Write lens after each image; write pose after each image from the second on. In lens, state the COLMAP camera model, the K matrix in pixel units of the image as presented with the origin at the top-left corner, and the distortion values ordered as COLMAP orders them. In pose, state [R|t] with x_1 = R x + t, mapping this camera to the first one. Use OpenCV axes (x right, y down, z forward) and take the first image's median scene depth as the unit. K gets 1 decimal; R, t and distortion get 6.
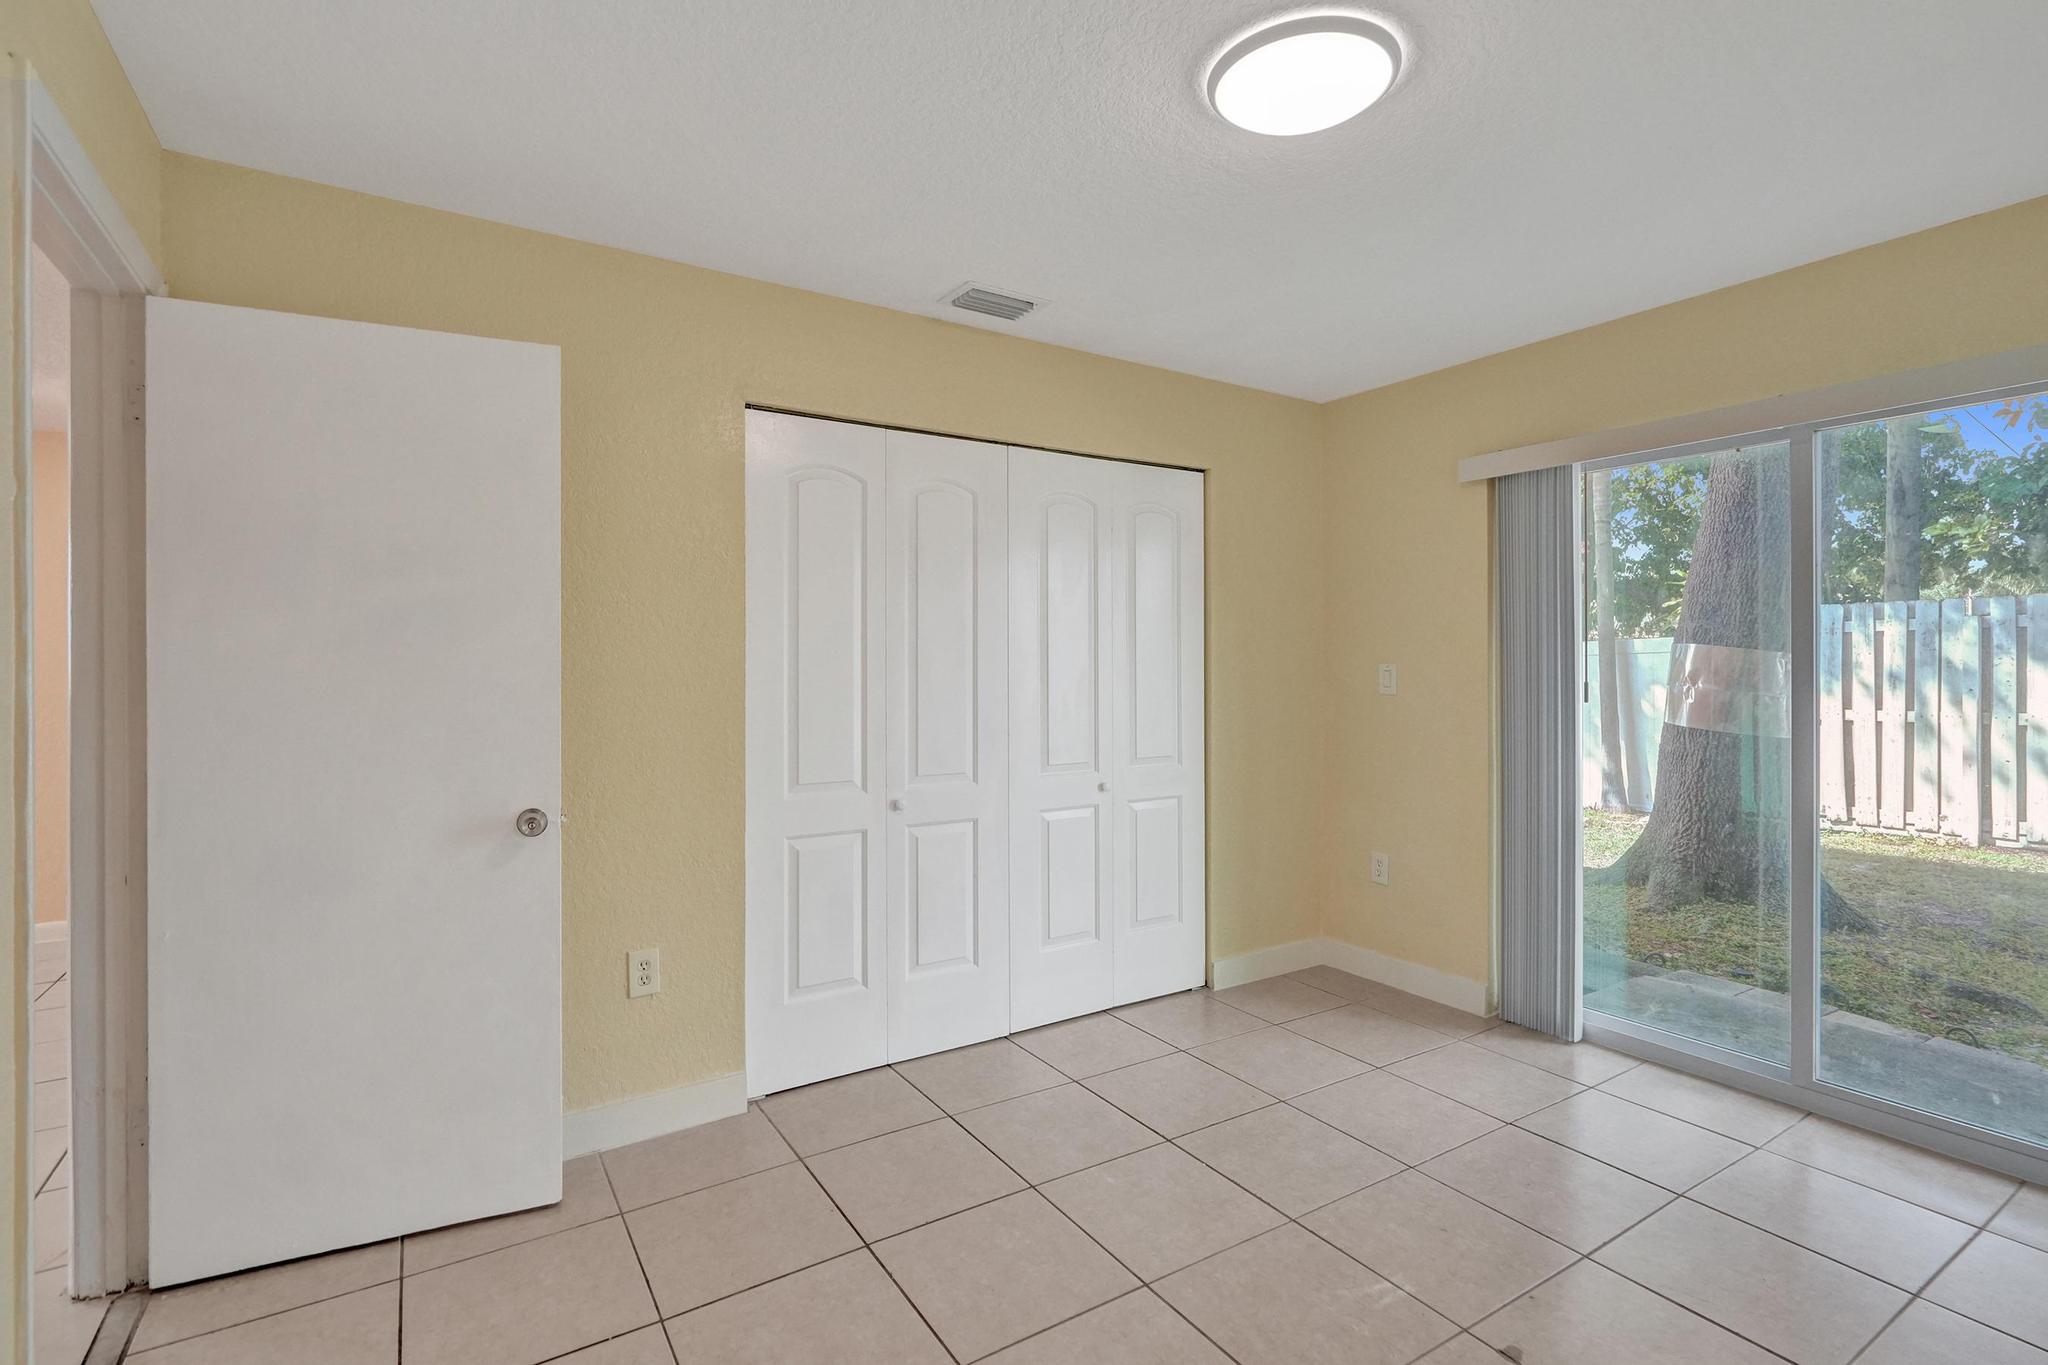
lens RADIAL K [[965.9, 0, 1034.1], [0, 965.9, 668.3], [0, 0, 1]] dist [-0.002068, 0.000540]
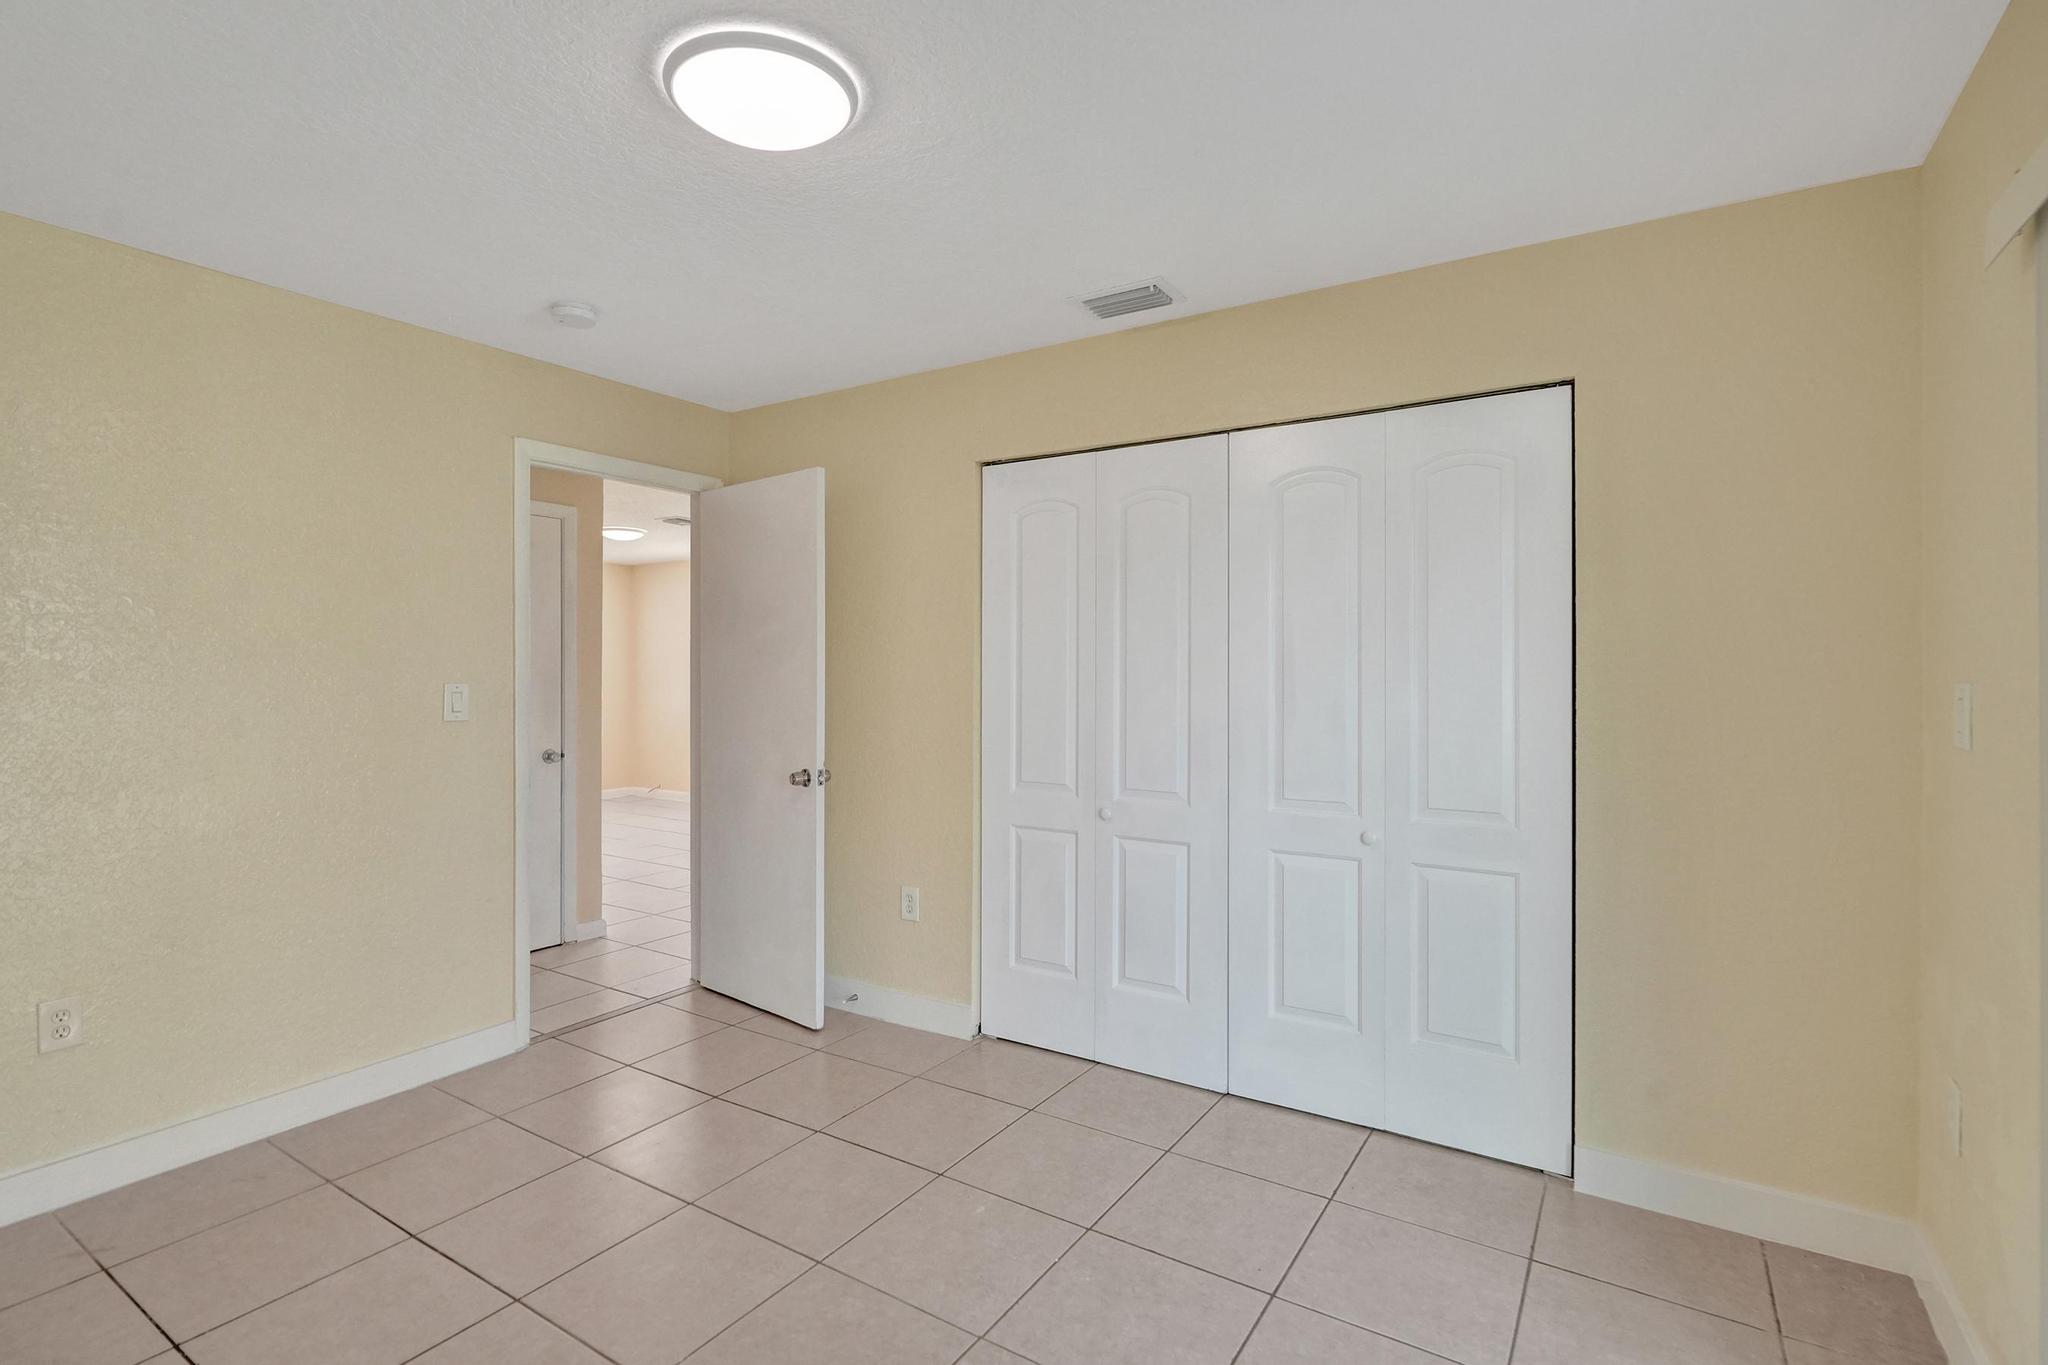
lens RADIAL K [[964.3, 0, 1012.7], [0, 964.3, 675.0], [0, 0, 1]] dist [-0.000163, 0.000412]
pose [[0.407181, 0.003794, -0.913340, 0.682688], [-0.004025, 0.999989, 0.002359, -0.007950], [0.913339, 0.002715, 0.407192, 0.441854]]
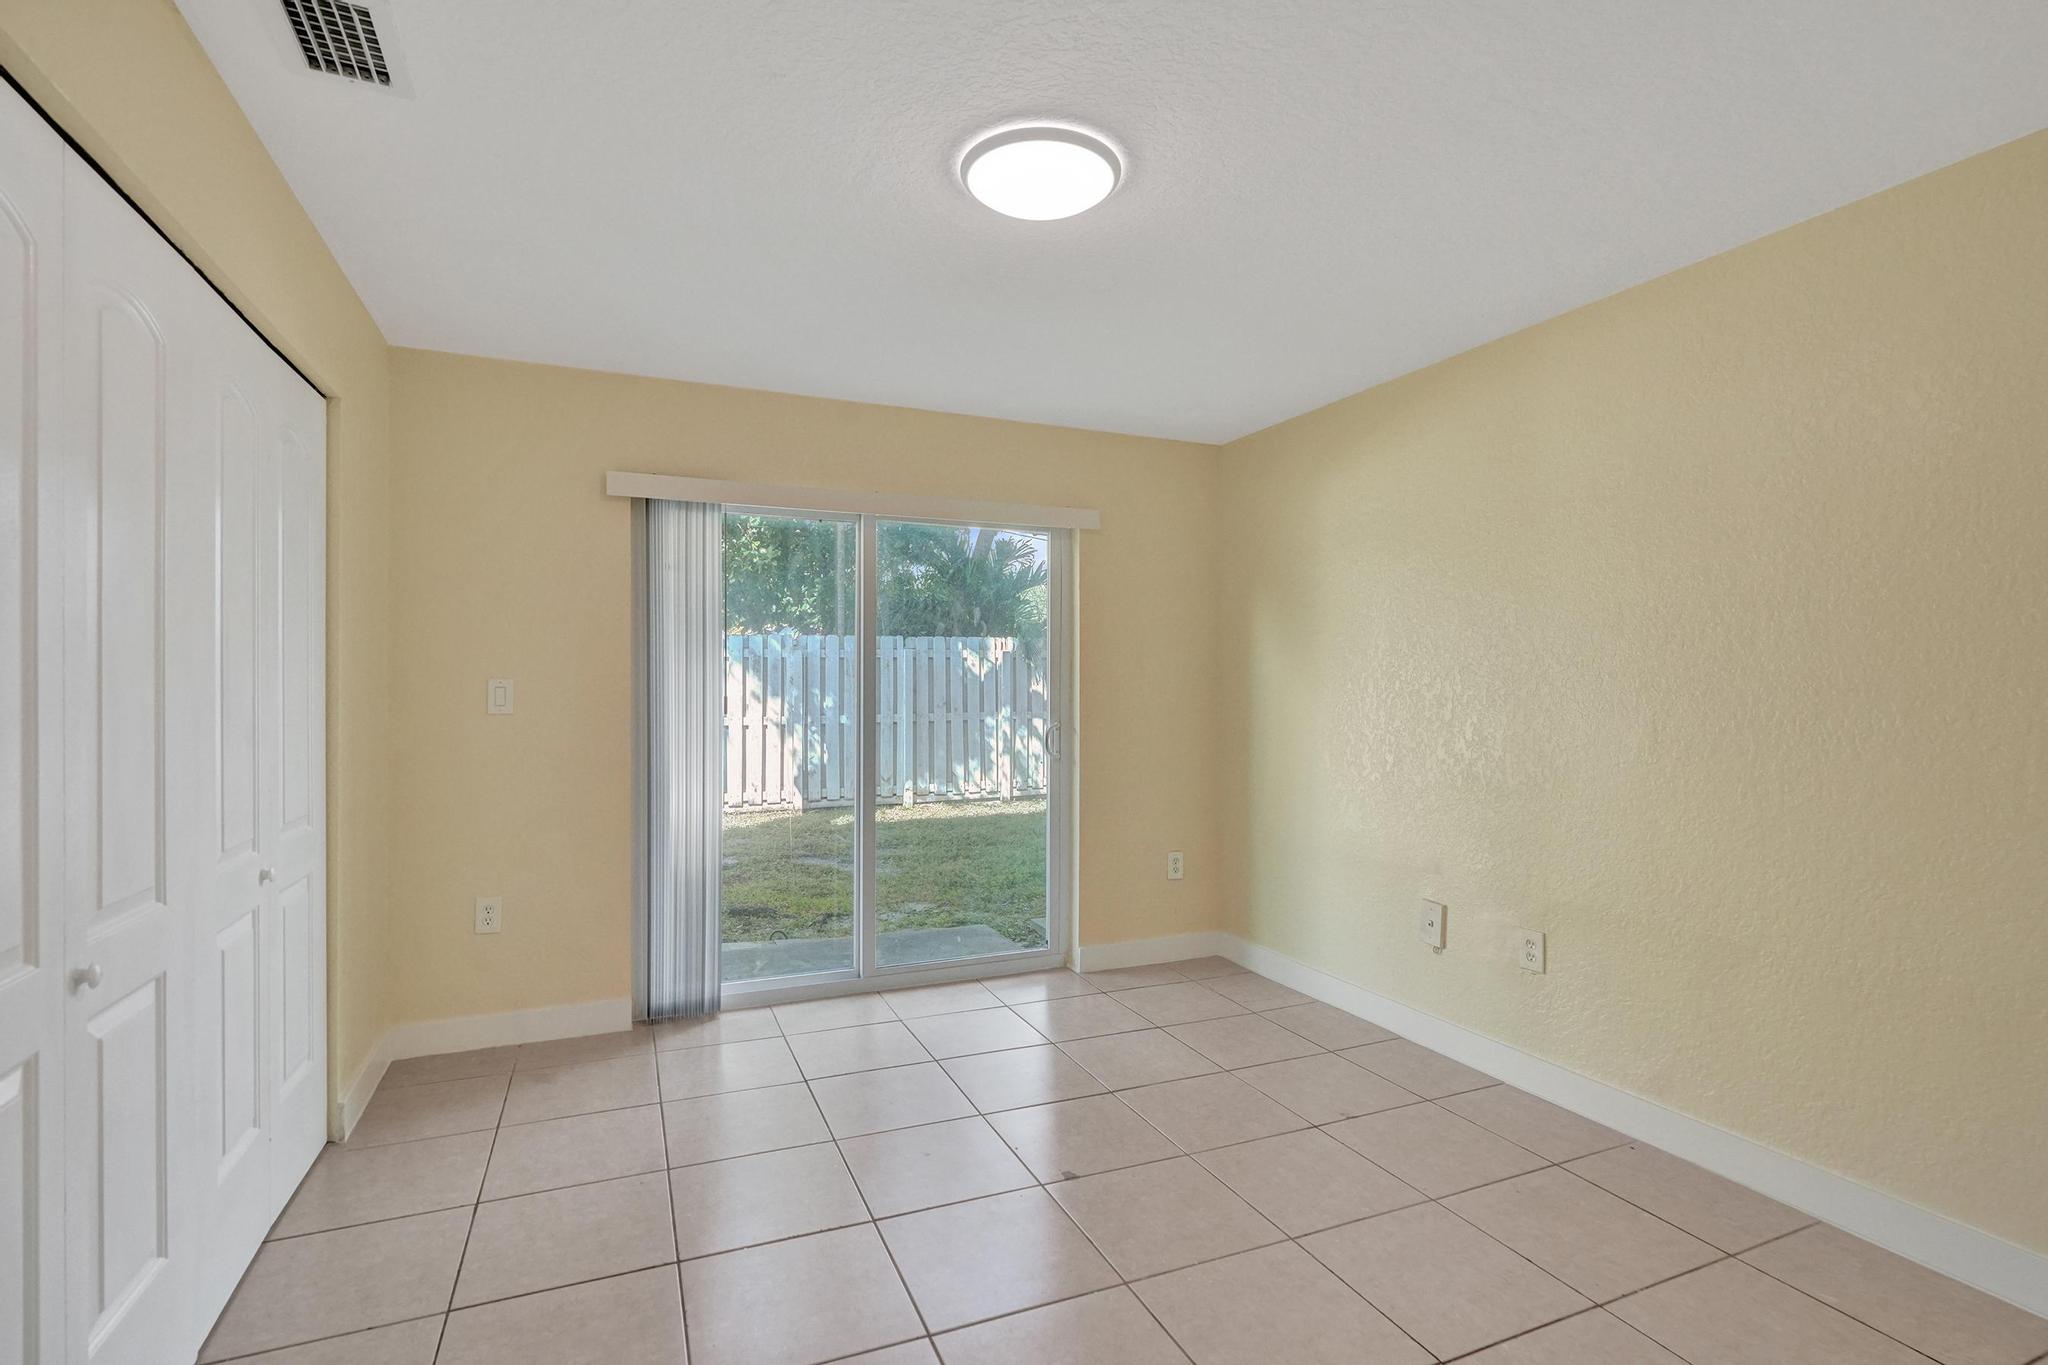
lens RADIAL K [[960.5, 0, 1024.2], [0, 960.5, 678.2], [0, 0, 1]] dist [-0.000090, 0.000885]
pose [[0.166781, 0.007302, 0.985967, -0.464054], [-0.000321, 0.999973, -0.007352, 0.002240], [-0.985994, 0.000910, 0.166779, 0.436166]]
